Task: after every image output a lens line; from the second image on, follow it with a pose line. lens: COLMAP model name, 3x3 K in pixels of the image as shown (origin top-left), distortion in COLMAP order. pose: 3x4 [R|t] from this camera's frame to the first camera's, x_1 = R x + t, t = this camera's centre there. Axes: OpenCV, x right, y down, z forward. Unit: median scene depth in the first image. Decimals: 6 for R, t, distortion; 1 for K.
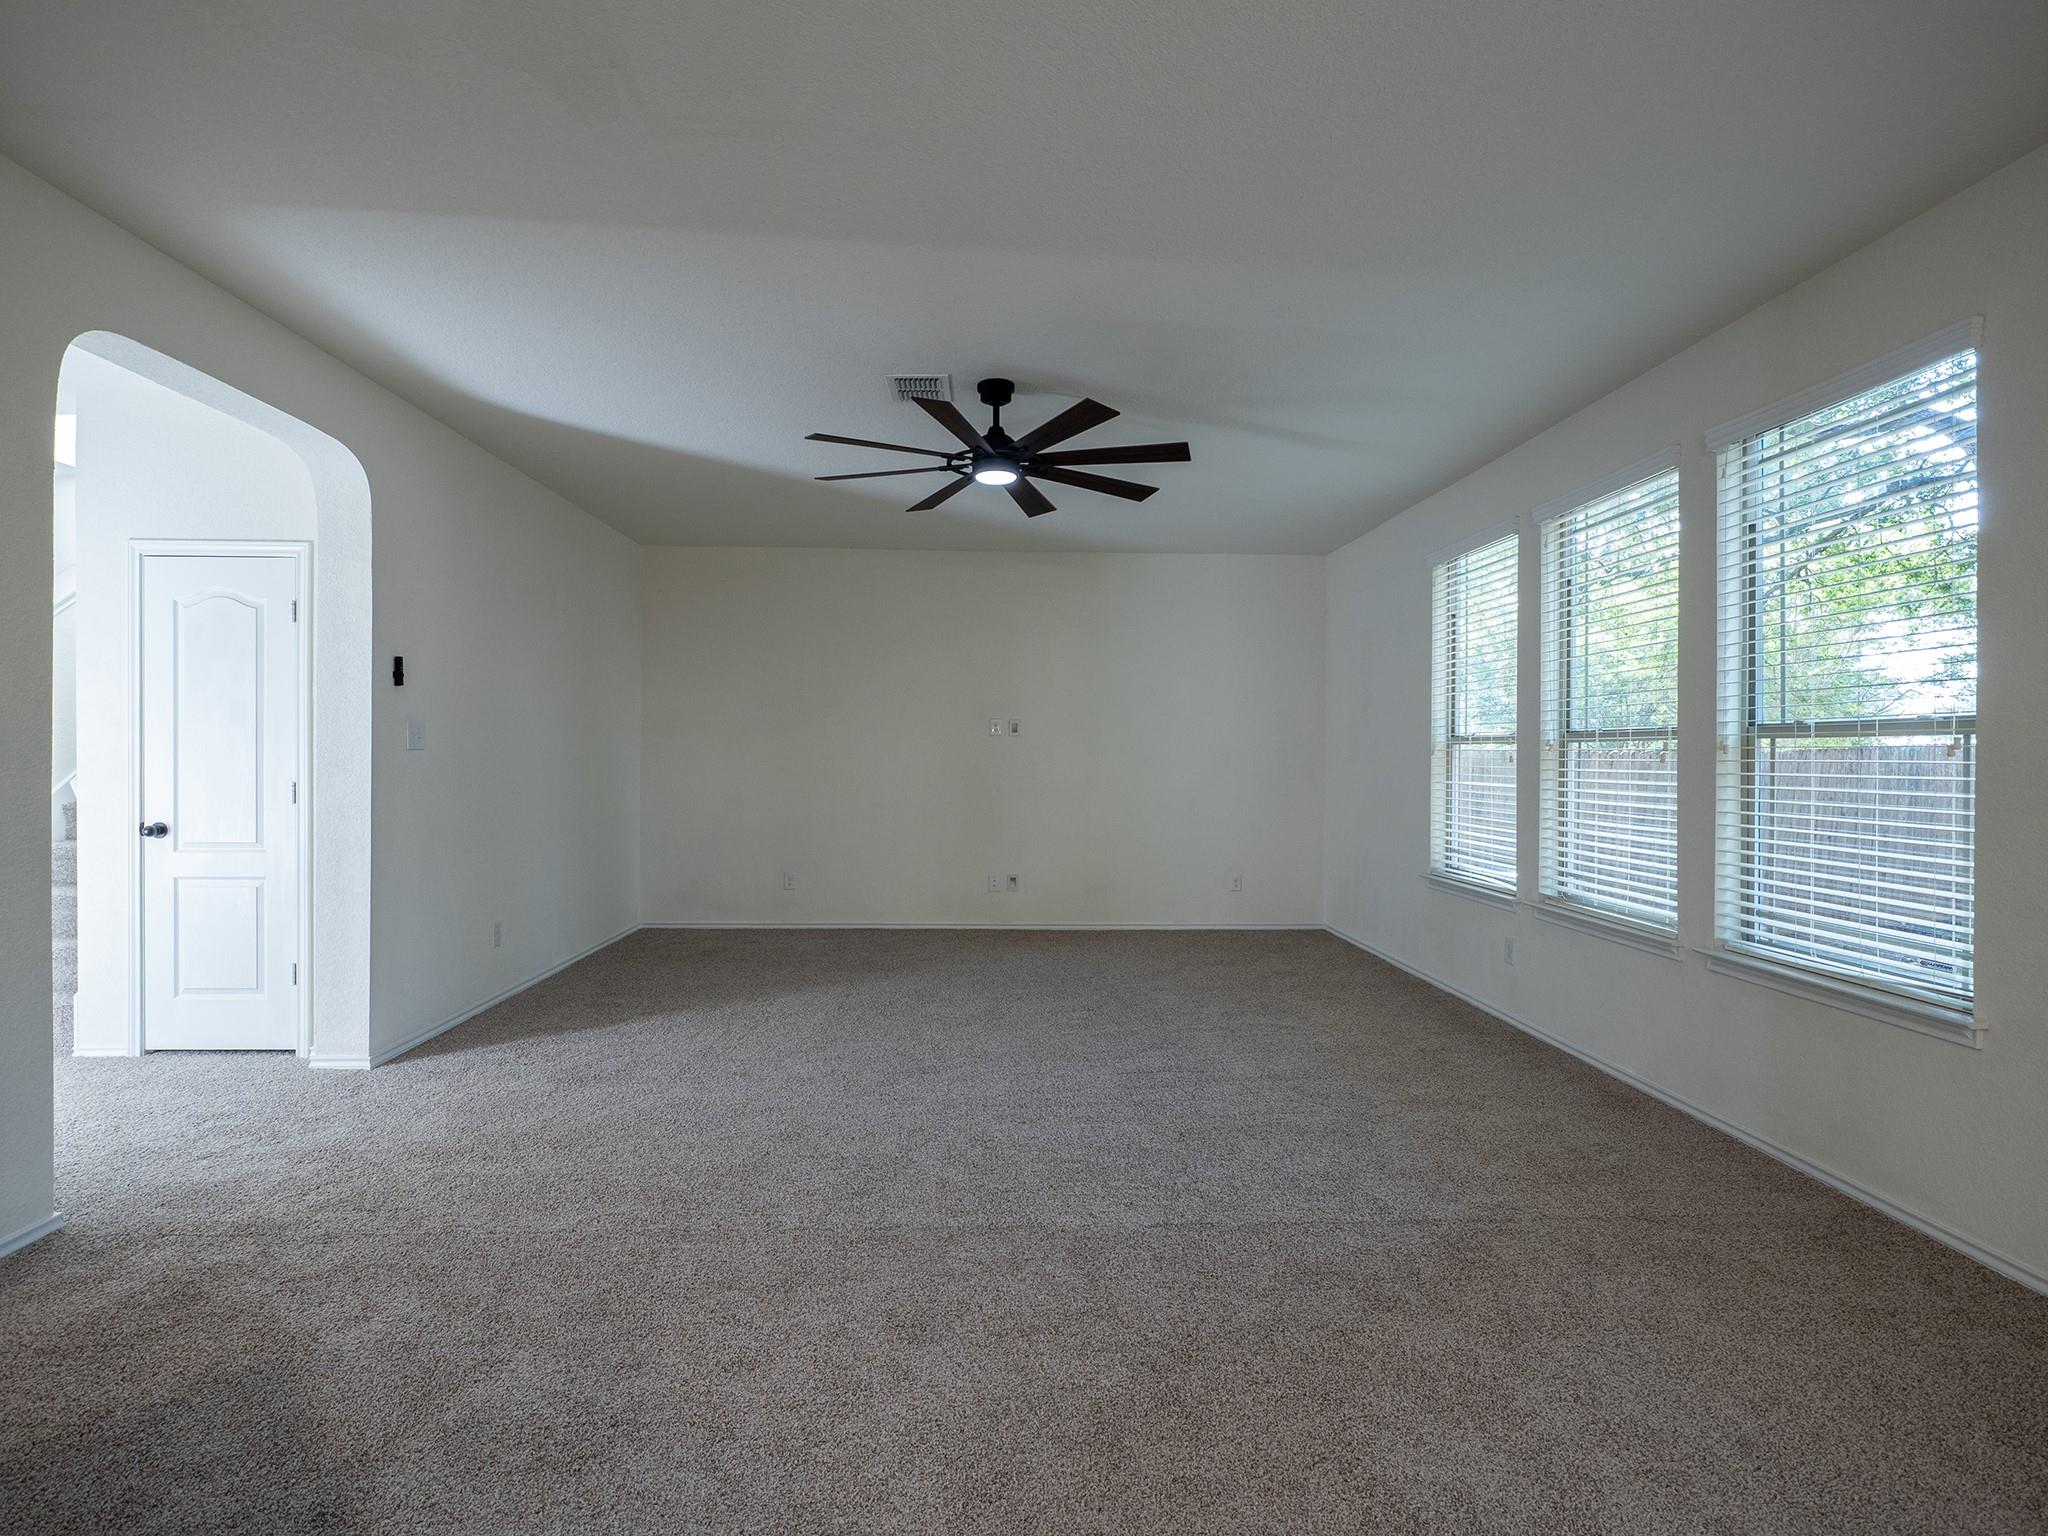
lens RADIAL K [[974.0, 0, 1014.0], [0, 974.0, 757.1], [0, 0, 1]] dist [-0.009450, -0.002089]
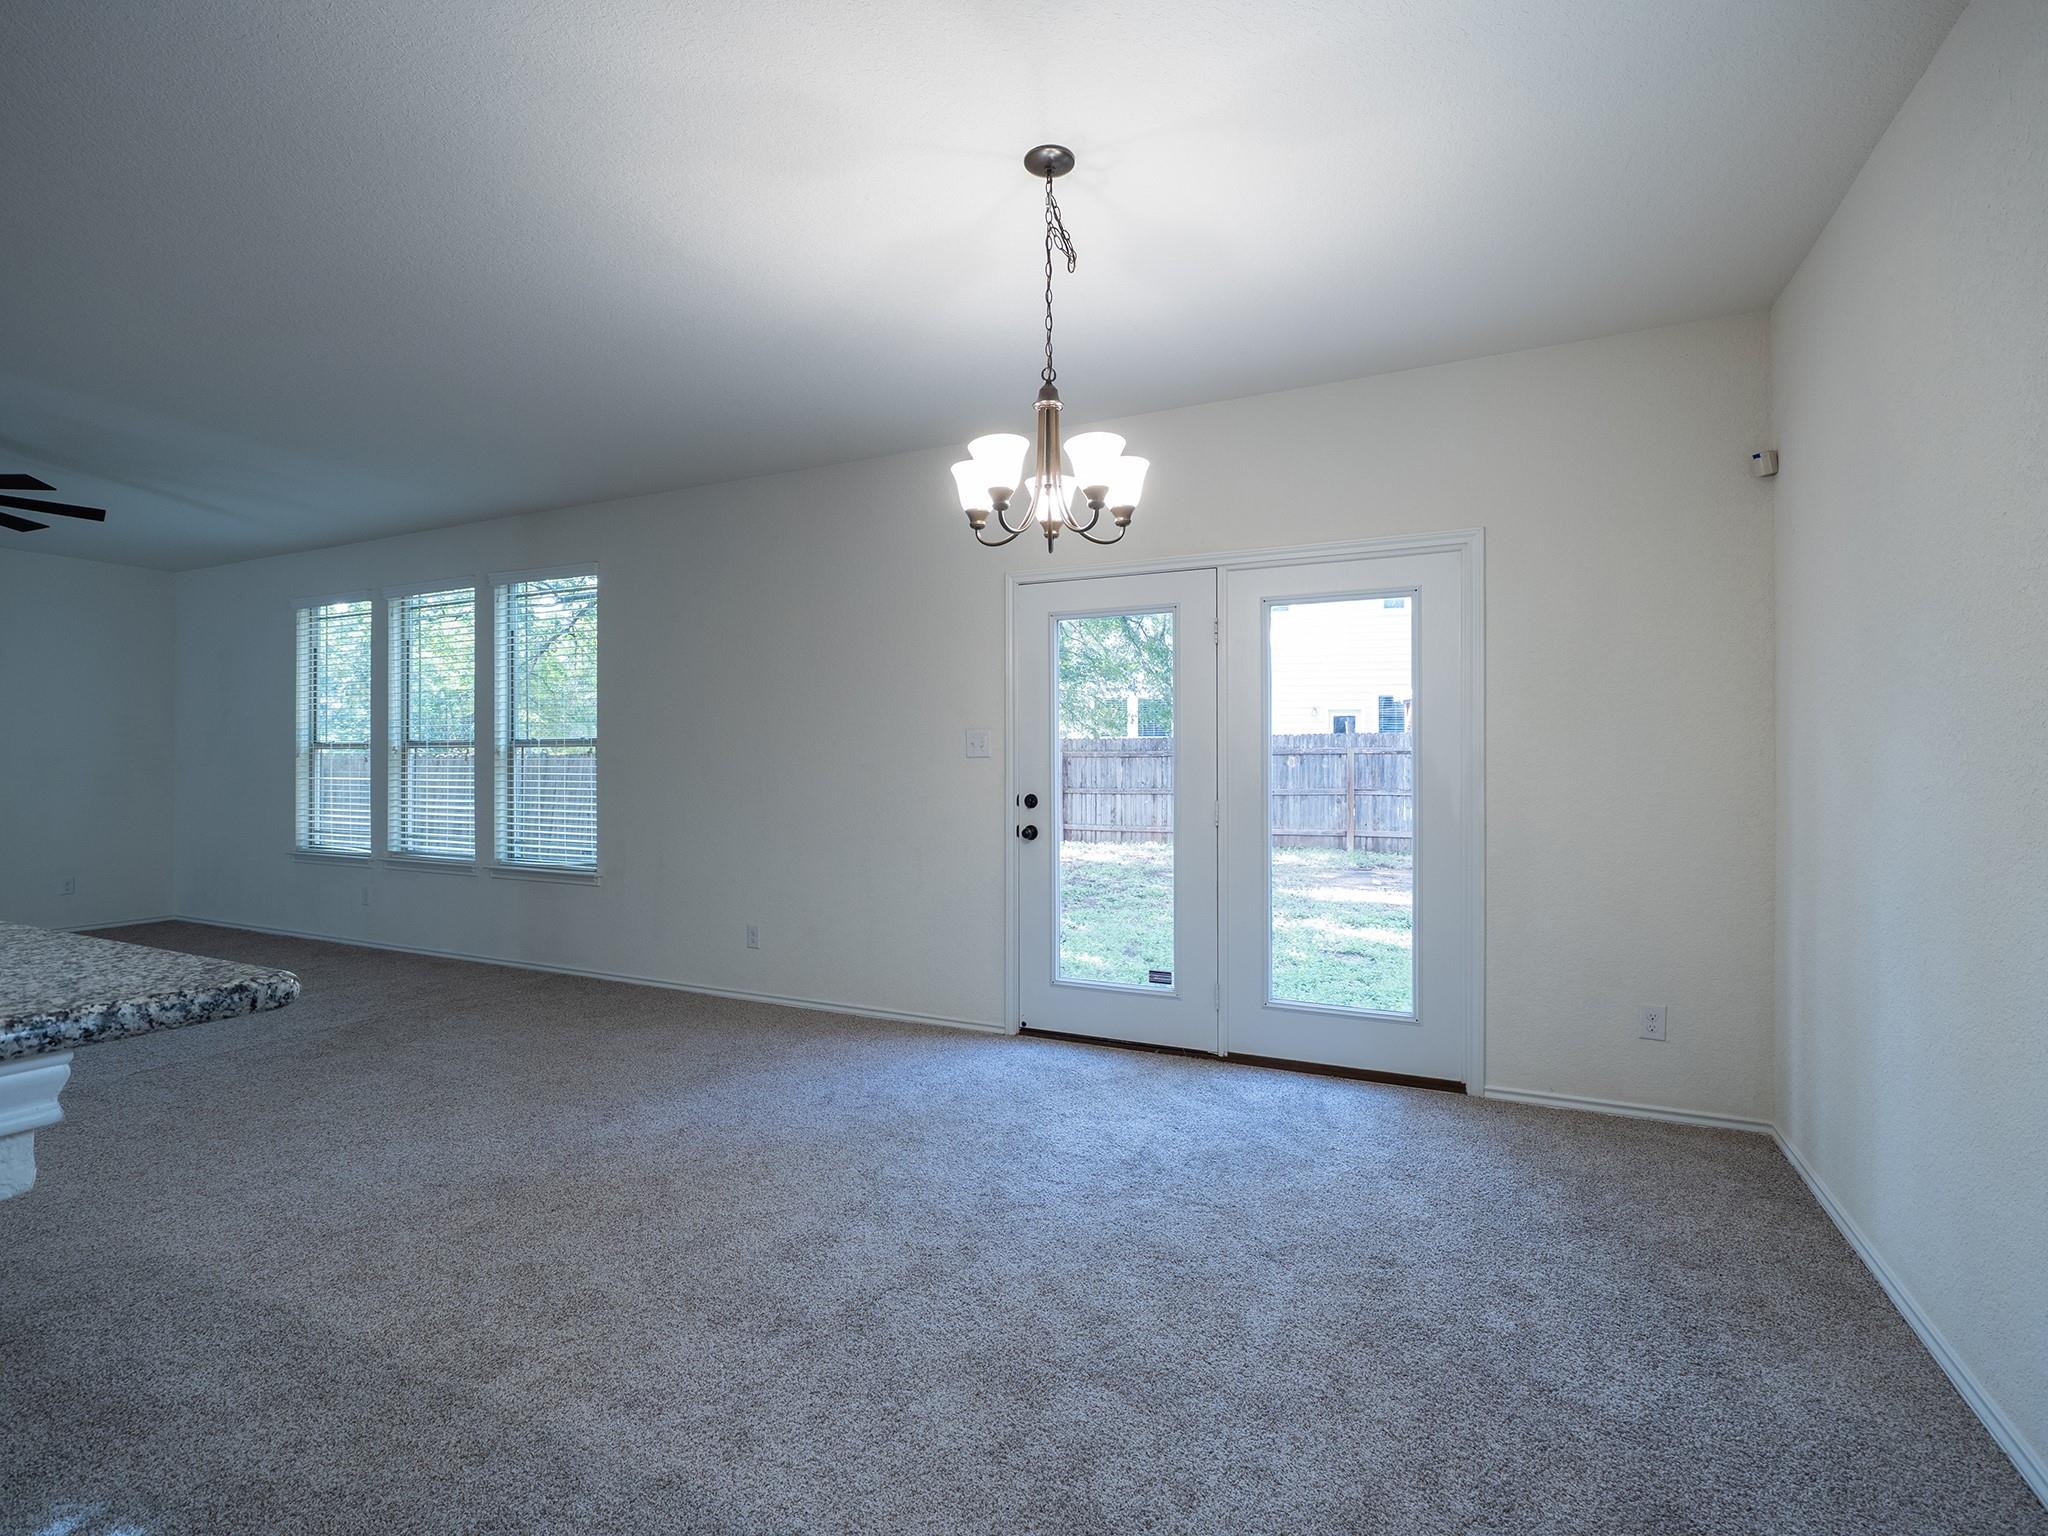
lens RADIAL K [[949.0, 0, 1024.0], [0, 949.0, 768.0], [0, 0, 1]] dist [0.001995, -0.000152]
pose [[0.456931, -0.005200, 0.889487, -0.322738], [0.001403, 0.999986, 0.005125, 0.009586], [-0.889501, -0.001094, 0.456932, -0.557851]]
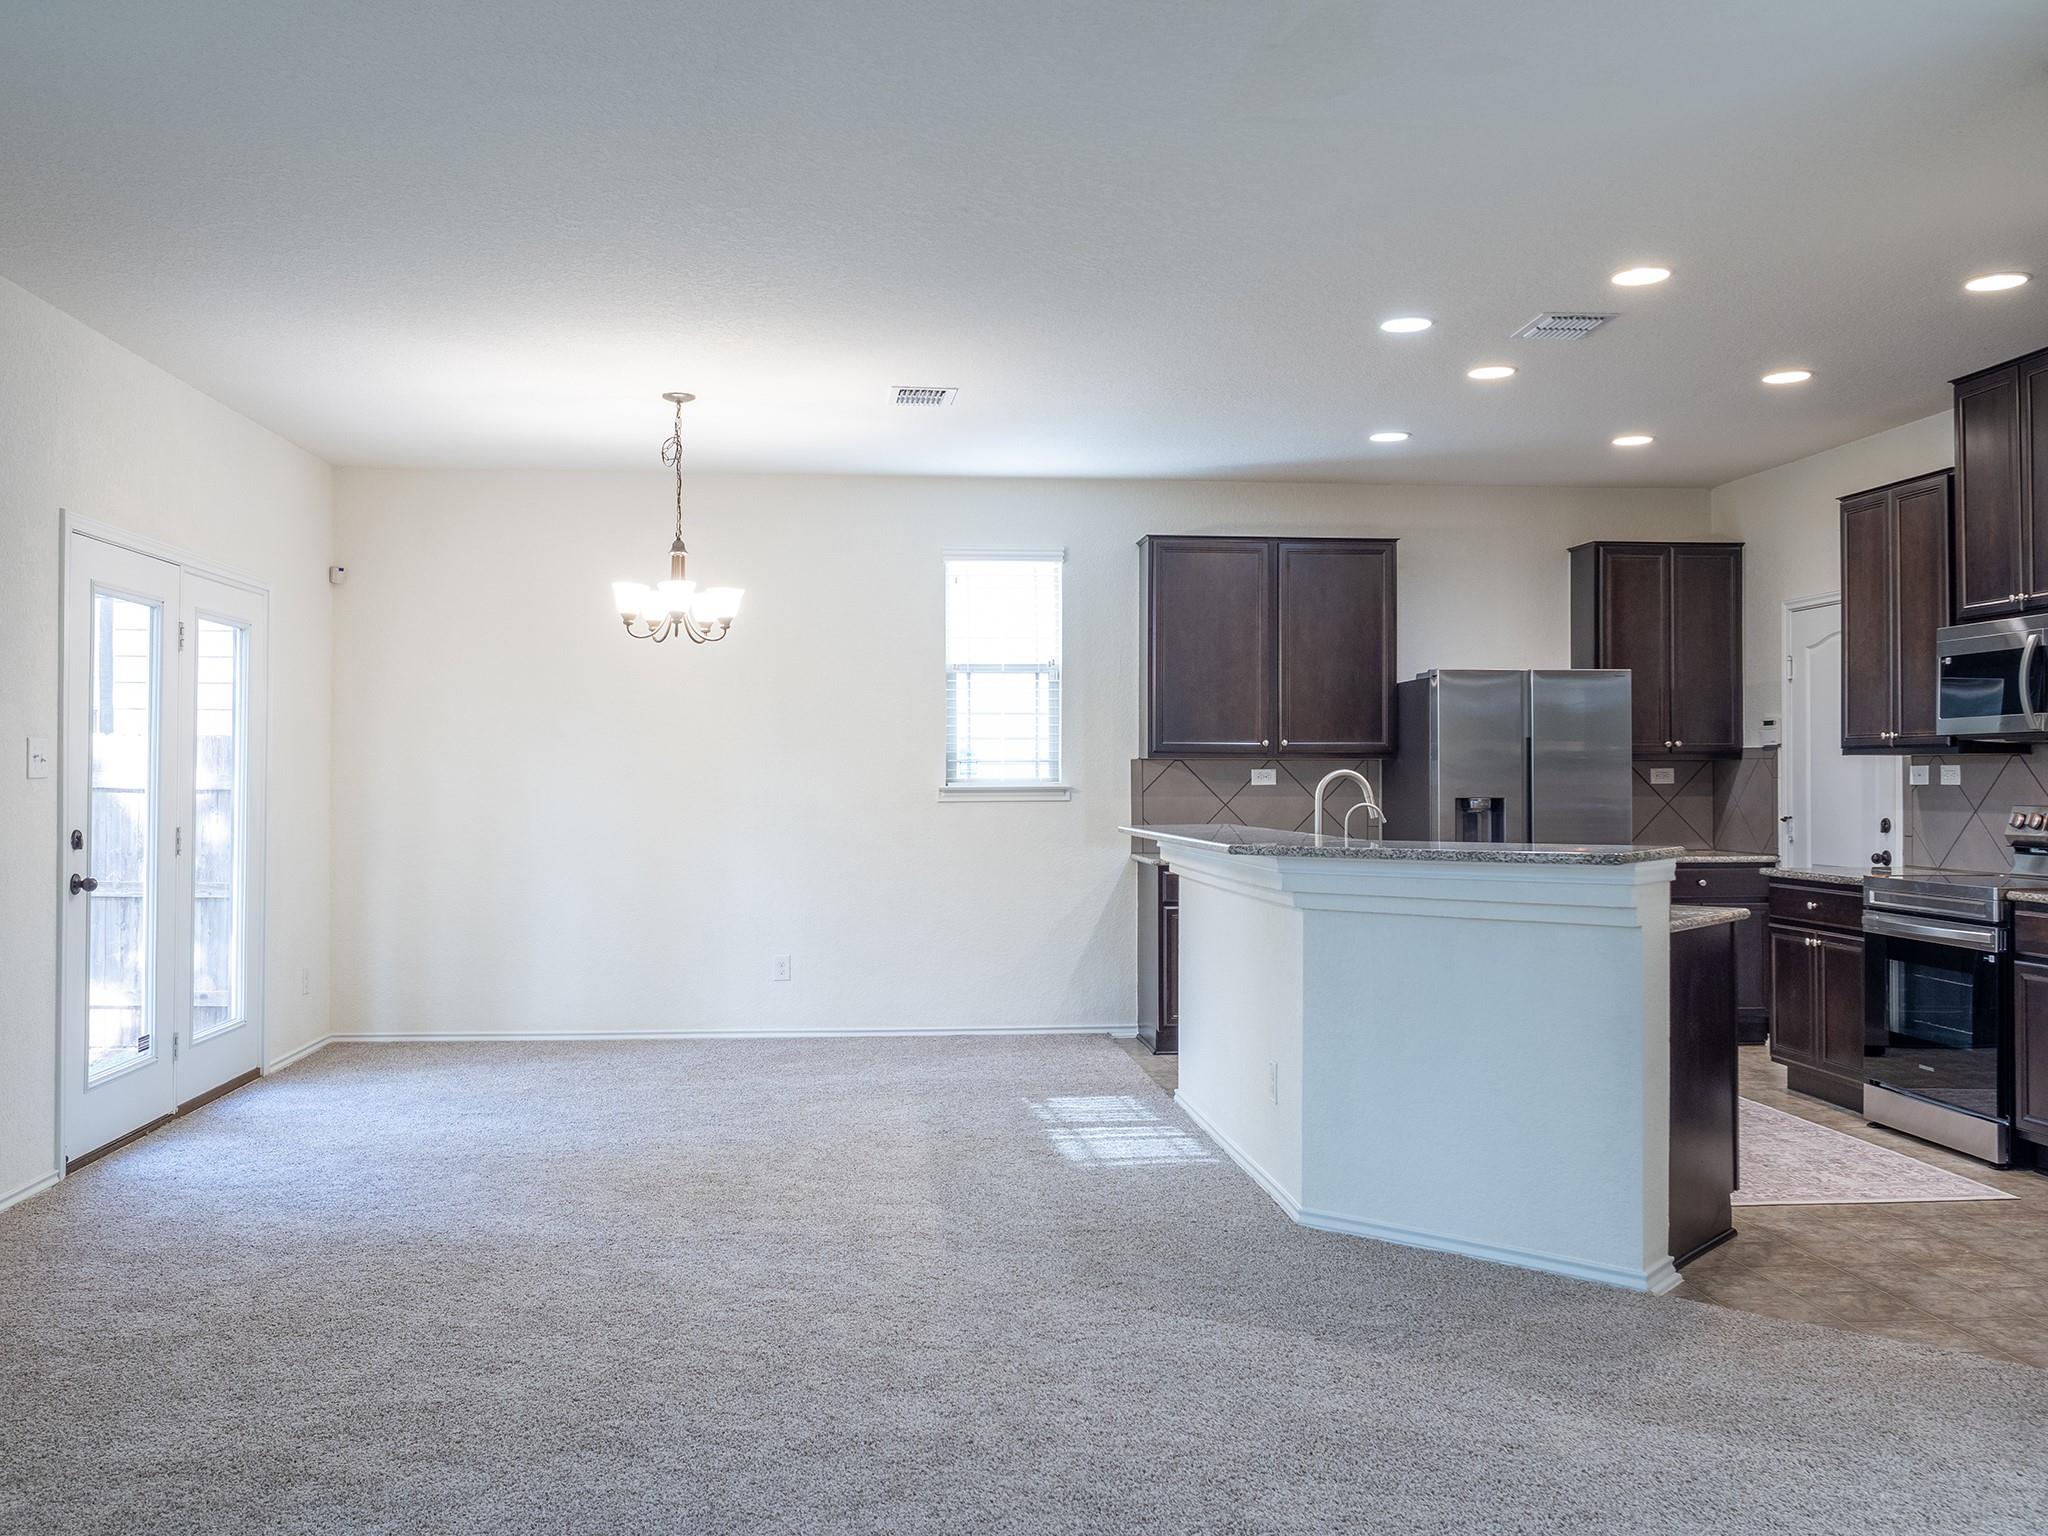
lens RADIAL K [[1747.1, 0, 1013.2], [0, 1747.1, 762.7], [0, 0, 1]] dist [-0.000445, 0.002419]
pose [[-0.998378, -0.005275, -0.056687, -0.036080], [-0.004942, 0.999970, -0.006008, -0.004647], [0.056717, -0.005718, -0.998374, 1.357898]]
